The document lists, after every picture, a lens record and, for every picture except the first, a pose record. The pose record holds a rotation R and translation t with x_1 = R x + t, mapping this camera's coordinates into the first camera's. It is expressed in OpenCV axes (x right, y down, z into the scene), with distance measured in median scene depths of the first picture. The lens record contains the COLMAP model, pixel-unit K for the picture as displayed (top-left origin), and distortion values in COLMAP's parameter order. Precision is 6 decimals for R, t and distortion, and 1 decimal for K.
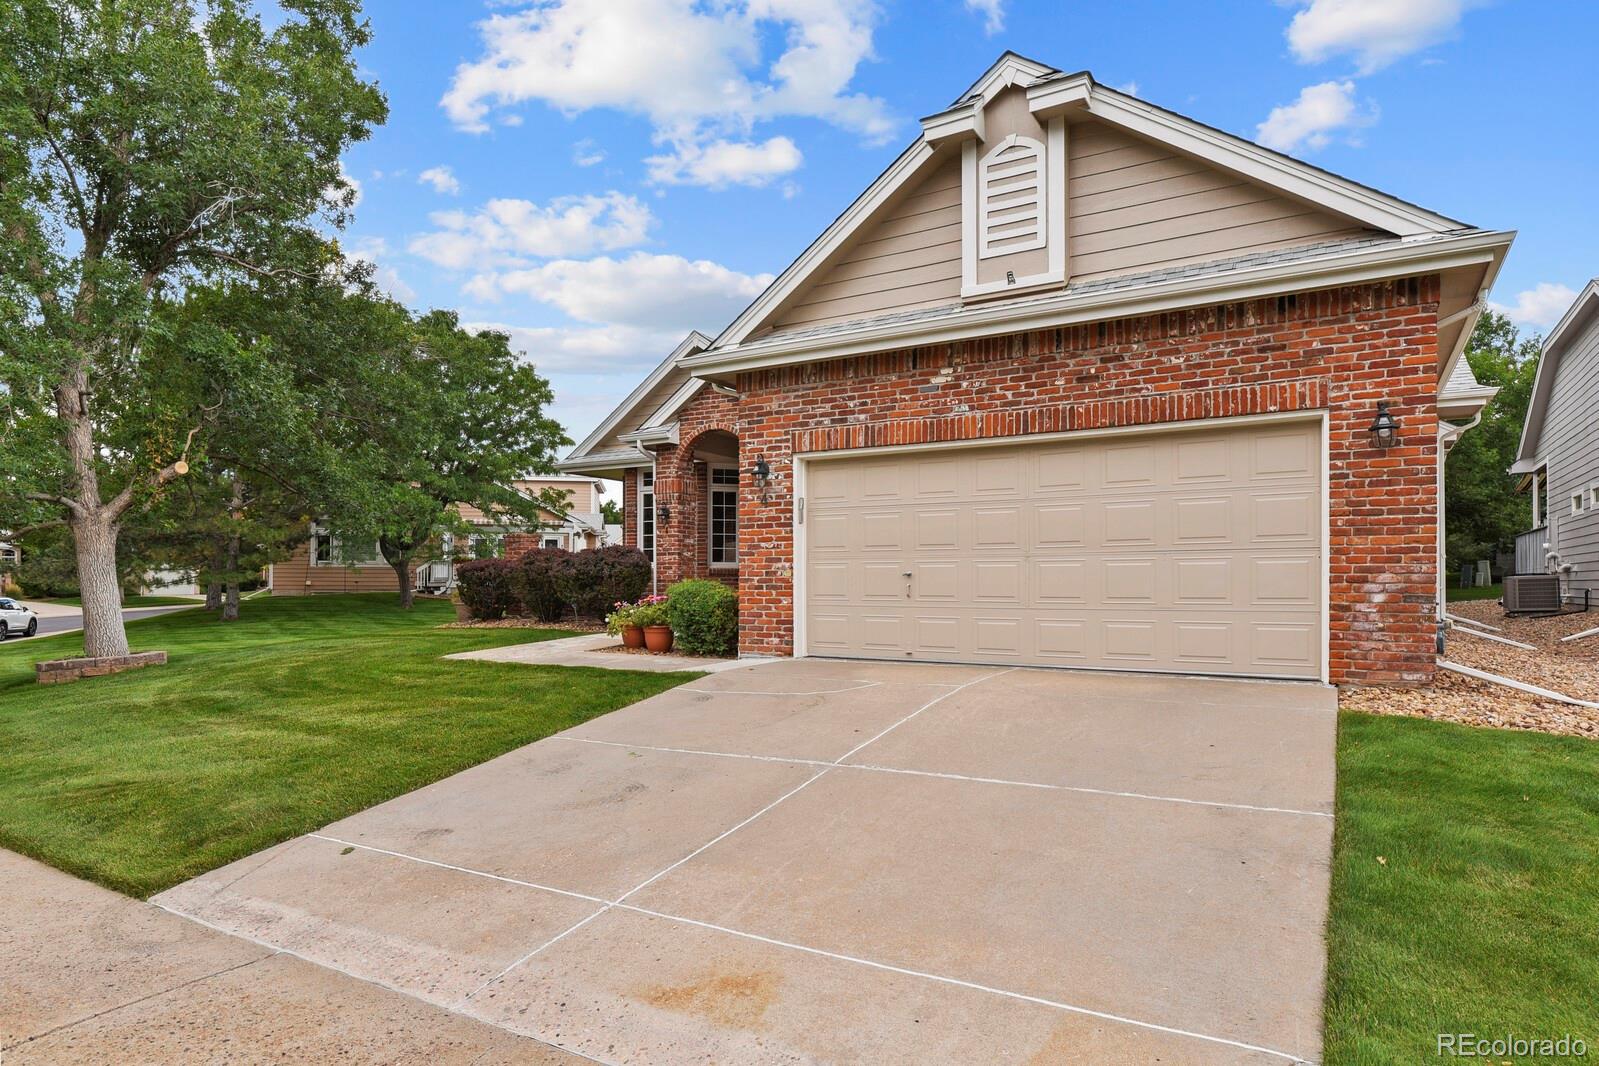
lens RADIAL K [[894.5, 0, 800.8], [0, 894.5, 541.8], [0, 0, 1]] dist [-0.014782, -0.001175]
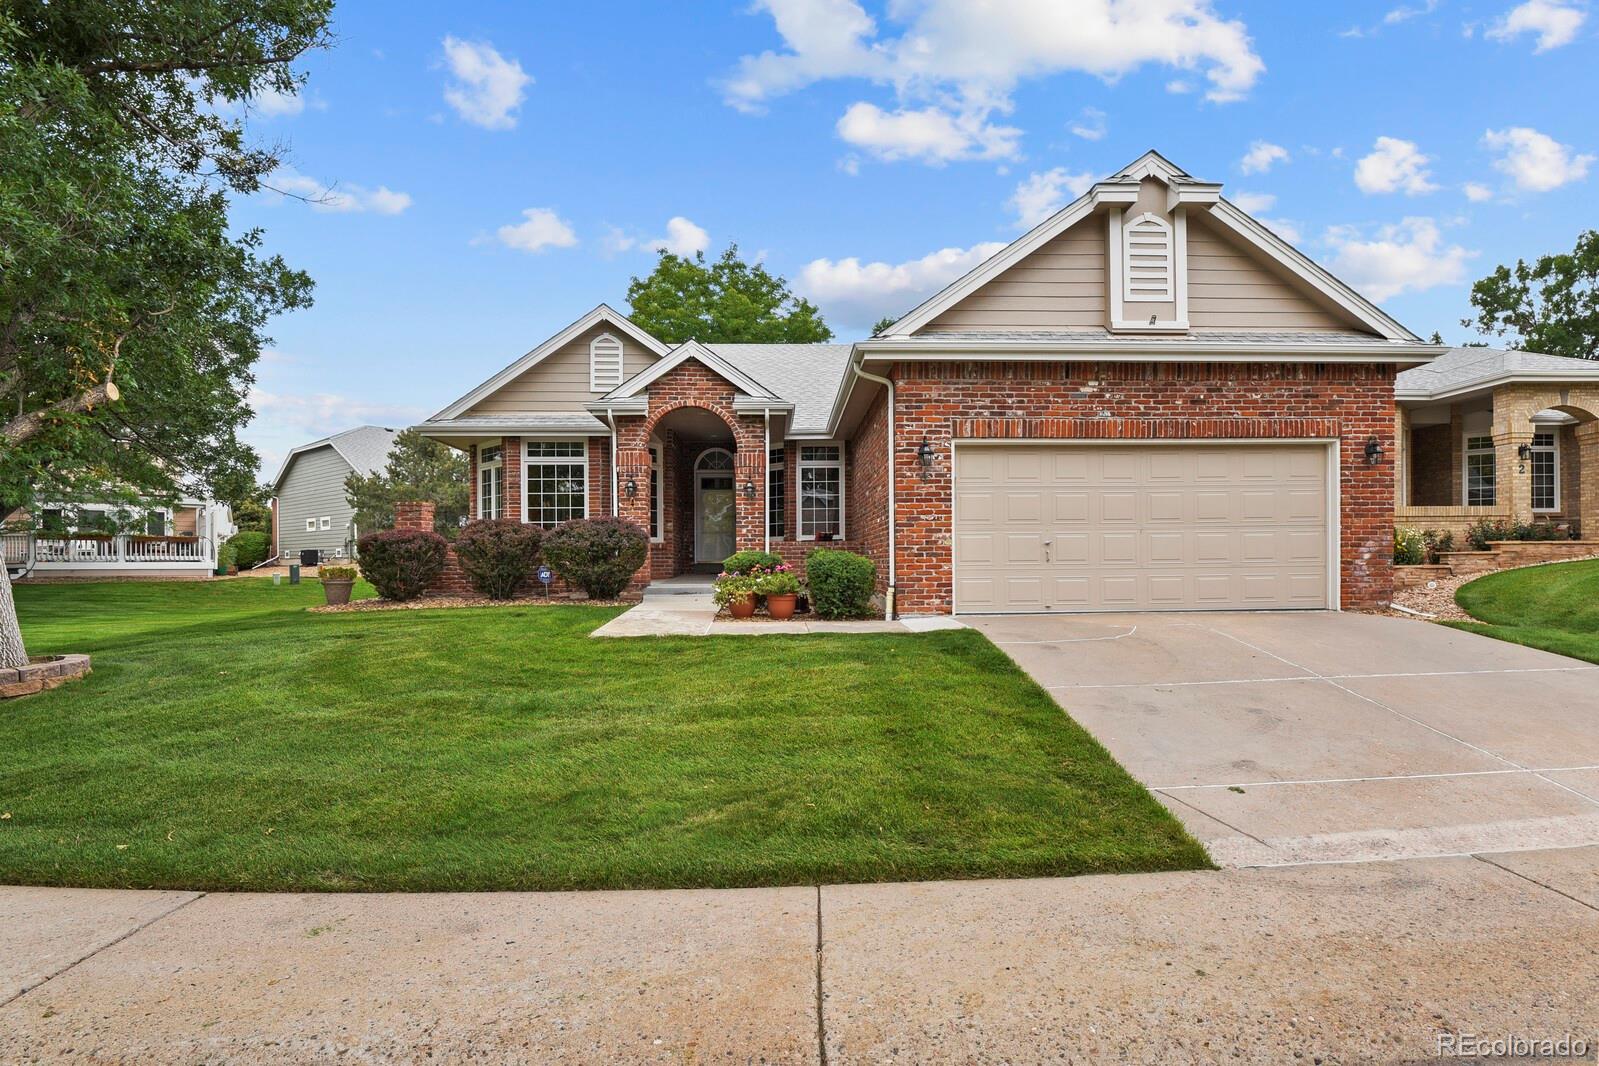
lens RADIAL K [[792.9, 0, 799.6], [0, 792.9, 535.1], [0, 0, 1]] dist [-0.026920, -0.003577]
pose [[0.844420, 0.009616, 0.535595, -0.816859], [-0.015377, 0.999862, 0.006291, 0.025592], [-0.535460, -0.013549, 0.844452, 0.278402]]
